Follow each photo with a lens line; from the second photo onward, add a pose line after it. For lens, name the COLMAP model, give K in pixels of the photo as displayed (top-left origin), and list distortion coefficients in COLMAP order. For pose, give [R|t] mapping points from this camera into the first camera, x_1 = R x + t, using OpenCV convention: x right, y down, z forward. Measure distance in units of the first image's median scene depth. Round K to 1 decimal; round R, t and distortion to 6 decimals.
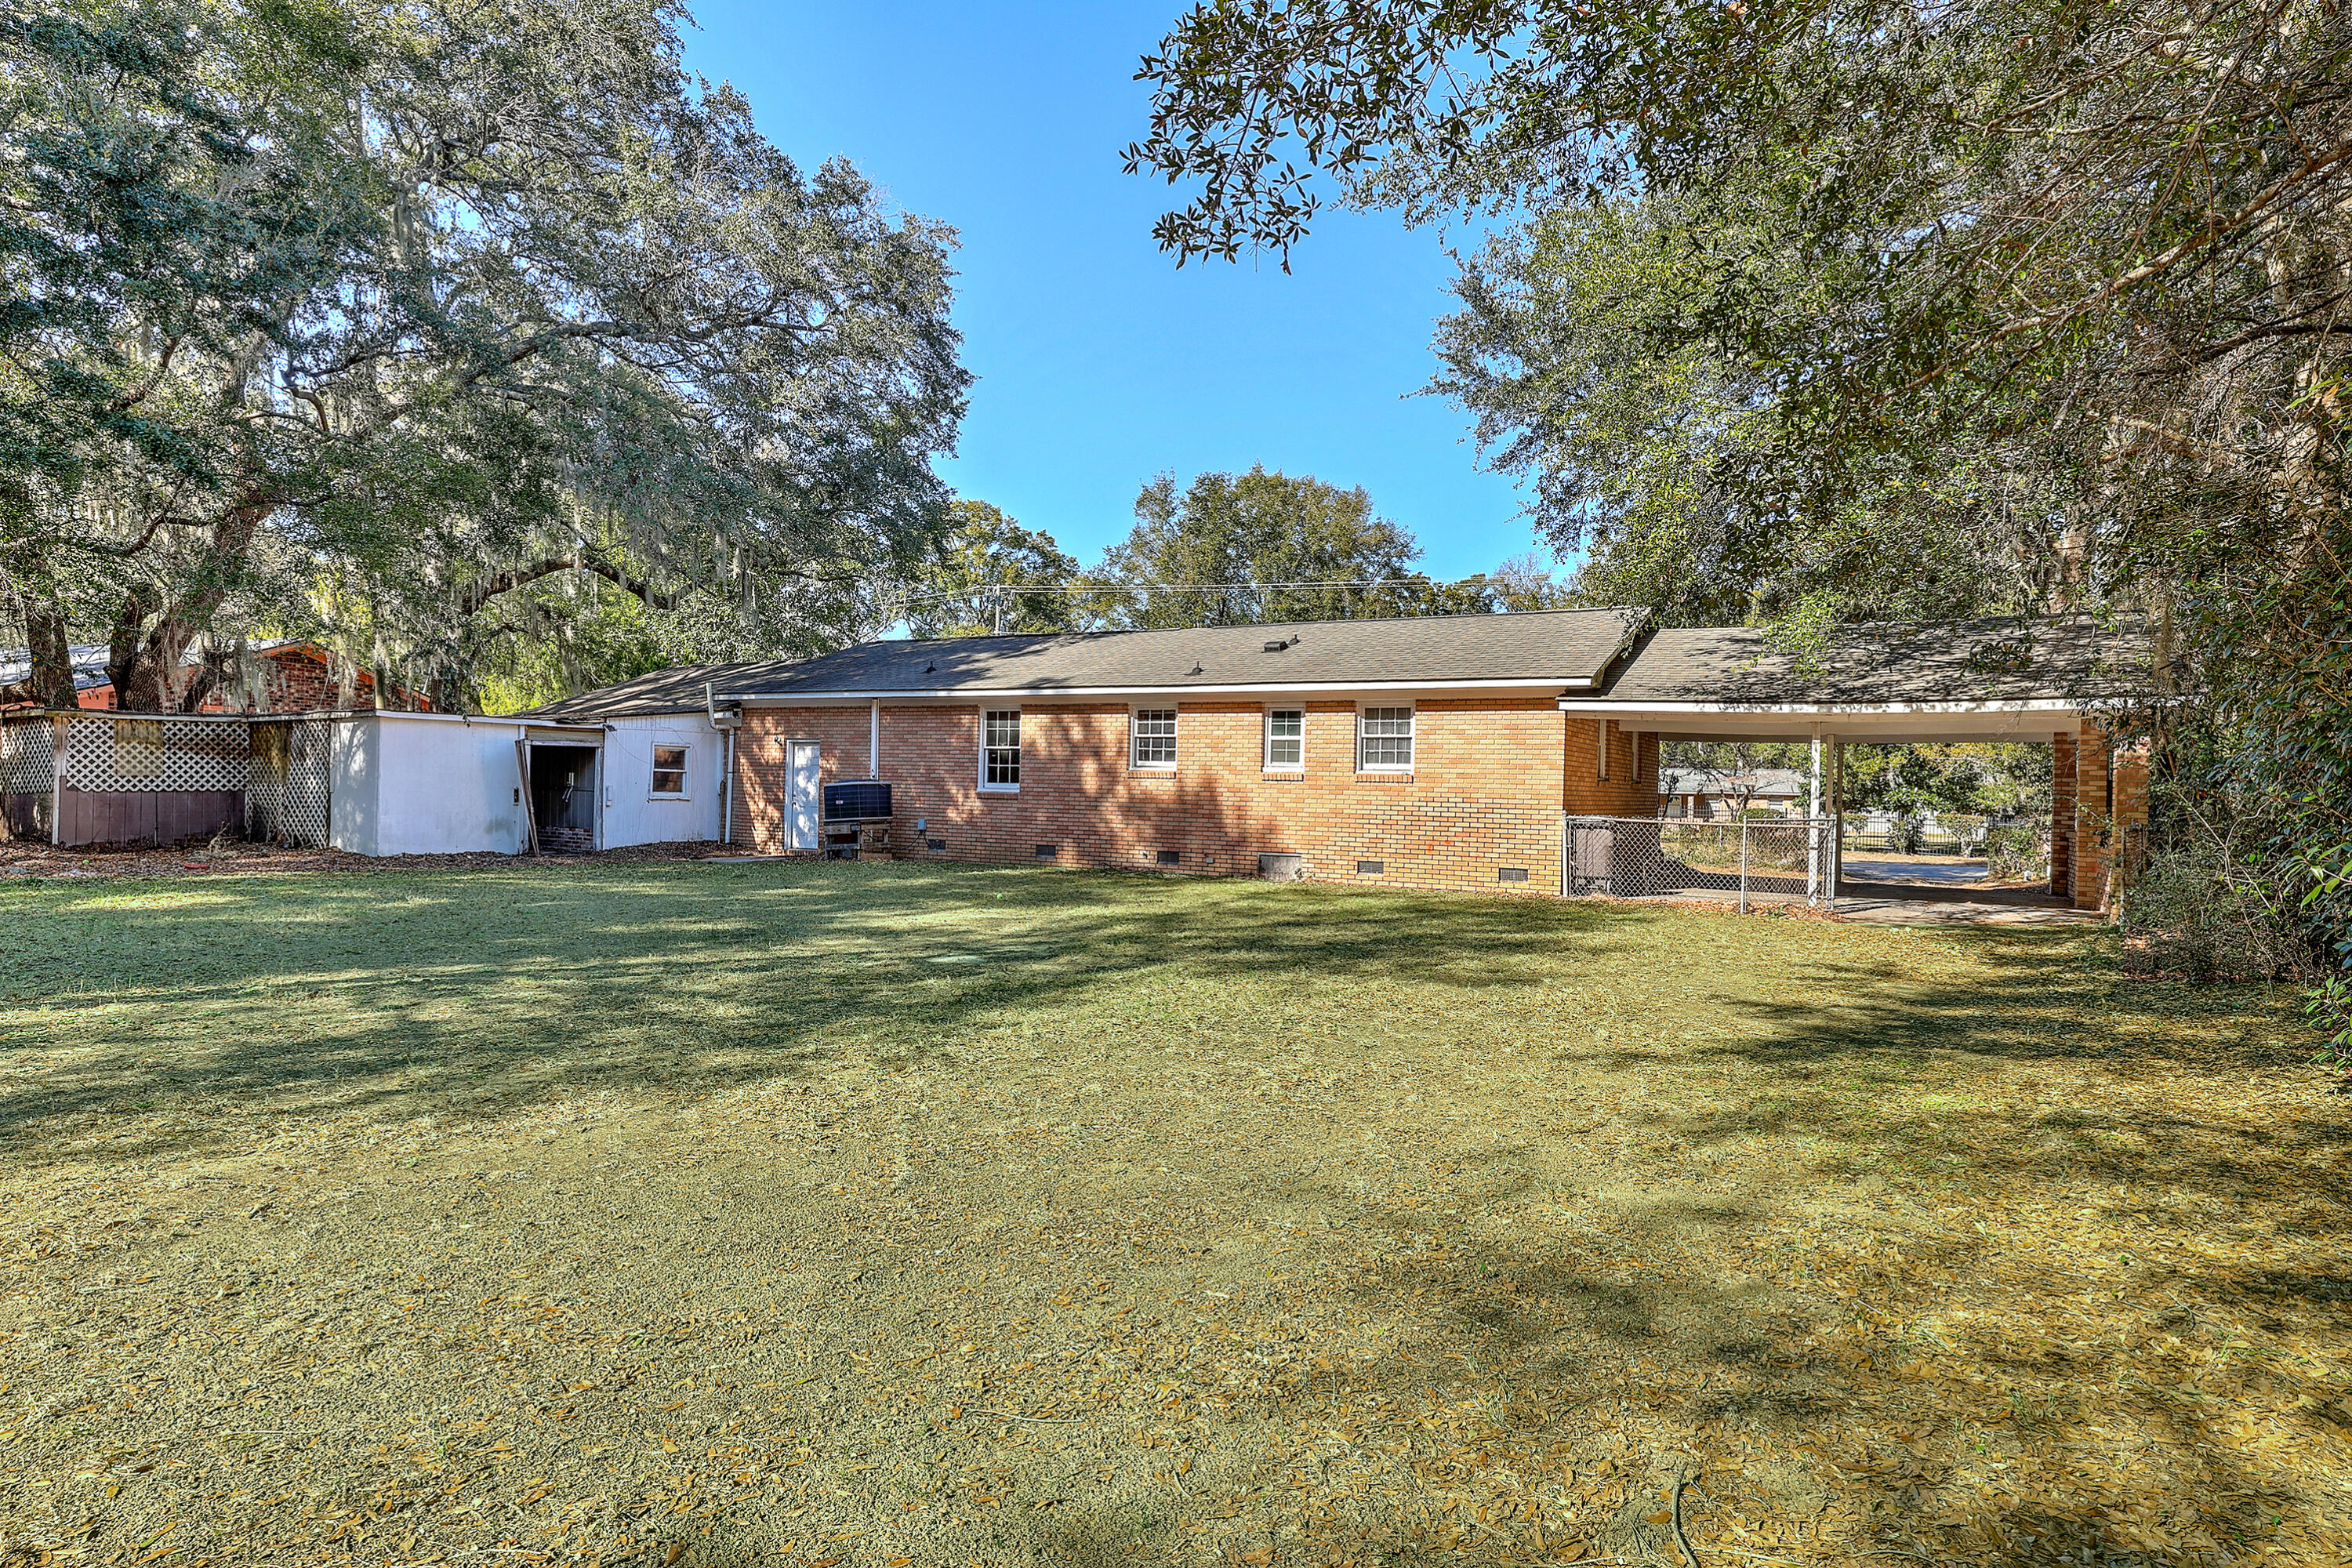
lens RADIAL K [[1299.3, 0, 1160.0], [0, 1299.3, 778.9], [0, 0, 1]] dist [-0.002704, -0.000230]
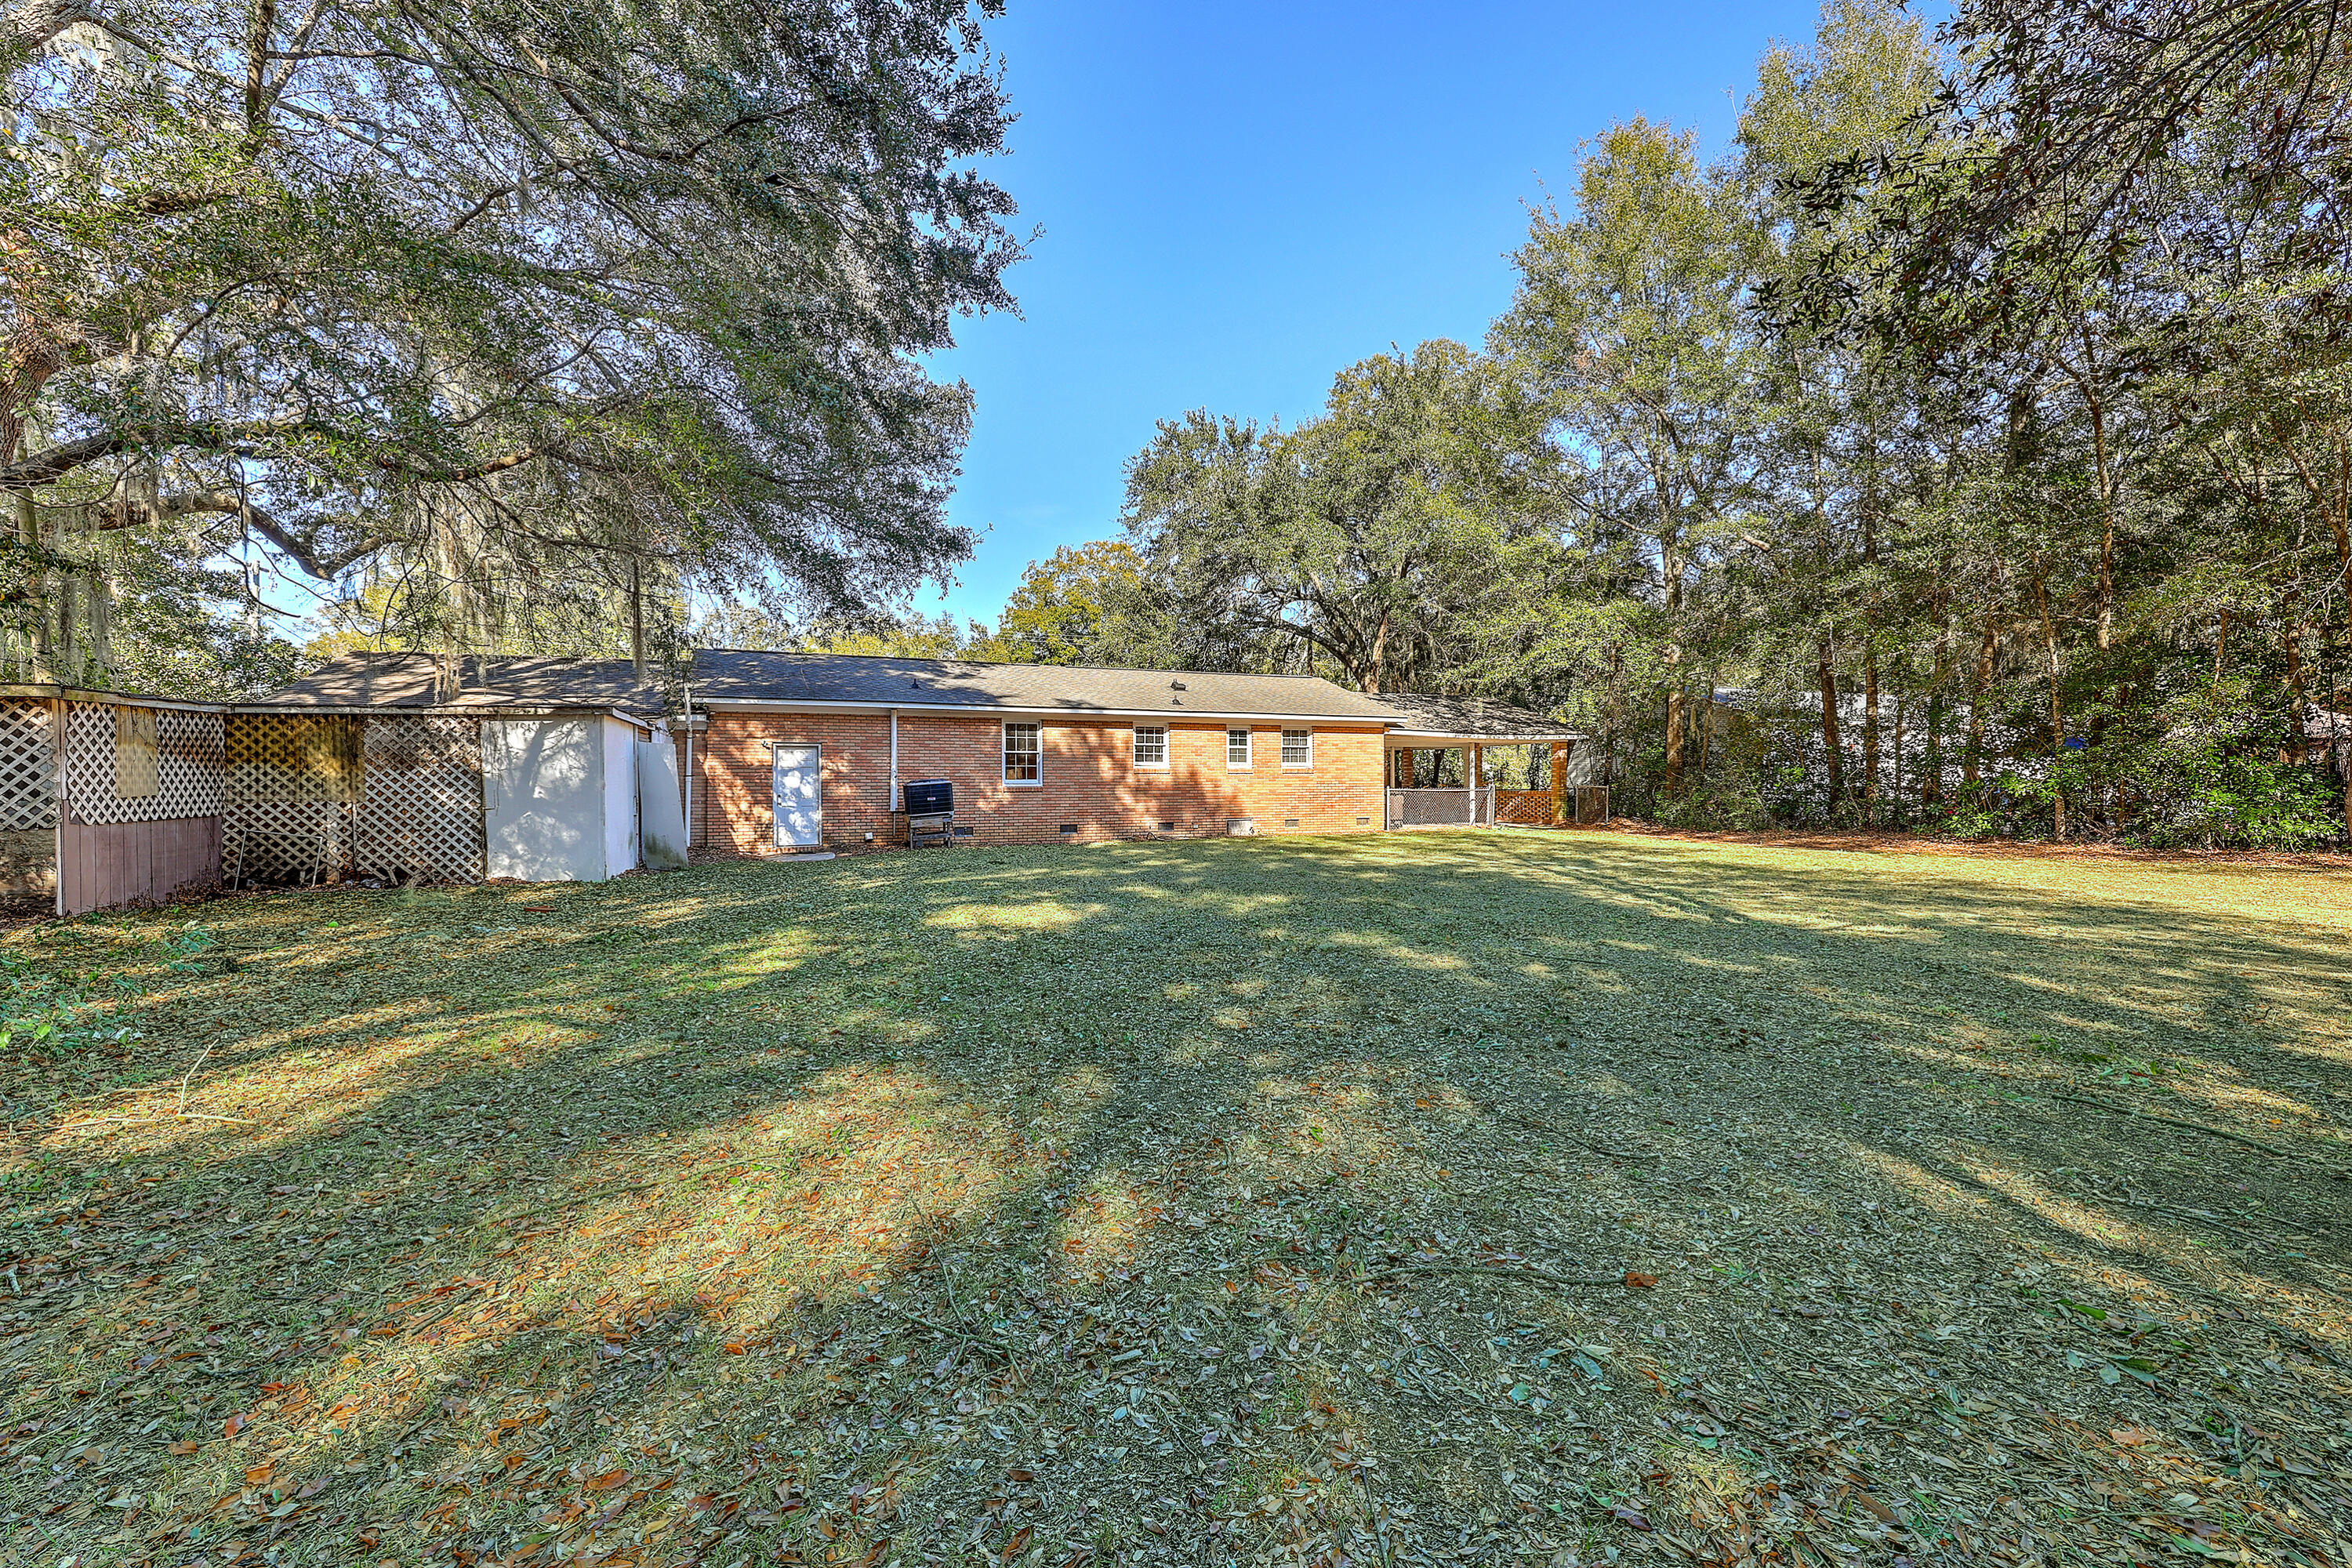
lens RADIAL K [[963.1, 0, 1211.9], [0, 963.1, 781.5], [0, 0, 1]] dist [-0.000226, 0.000014]
pose [[0.581401, -0.022918, 0.813294, -0.819122], [0.013185, 0.999737, 0.018746, -0.010488], [-0.813510, -0.000176, 0.581551, 0.299617]]
